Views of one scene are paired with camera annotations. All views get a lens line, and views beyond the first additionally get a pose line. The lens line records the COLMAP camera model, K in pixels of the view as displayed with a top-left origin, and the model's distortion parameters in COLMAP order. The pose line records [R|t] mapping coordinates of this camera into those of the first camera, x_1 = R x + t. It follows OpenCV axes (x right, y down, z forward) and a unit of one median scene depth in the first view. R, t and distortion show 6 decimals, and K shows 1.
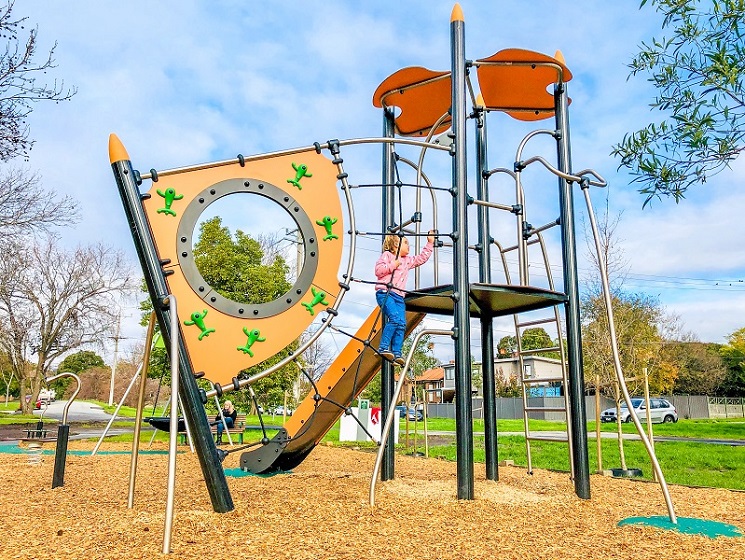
lens RADIAL K [[641.6, 0, 374.5], [0, 641.6, 276.7], [0, 0, 1]] dist [0.012853, 0.012539]
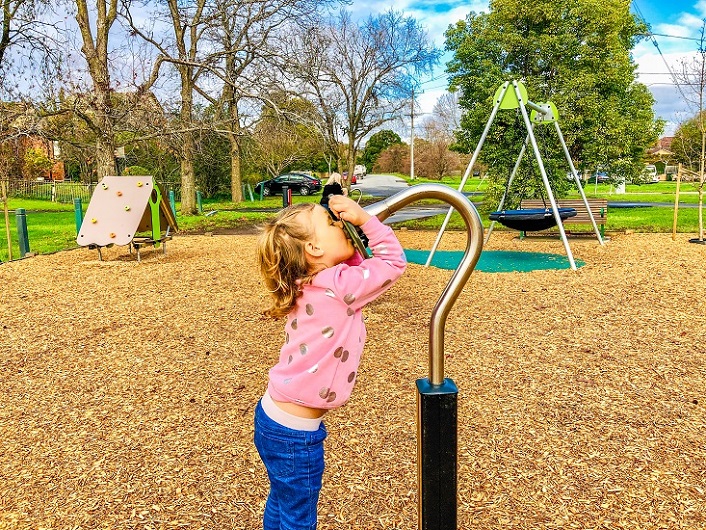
lens RADIAL K [[608.0, 0, 354.9], [0, 608.0, 261.8], [0, 0, 1]] dist [0.012853, 0.012539]
pose [[0.890269, 0.029933, -0.454451, -0.047263], [0.124117, 0.944123, 0.305330, 0.012593], [0.438197, -0.328230, 0.836808, 0.093323]]
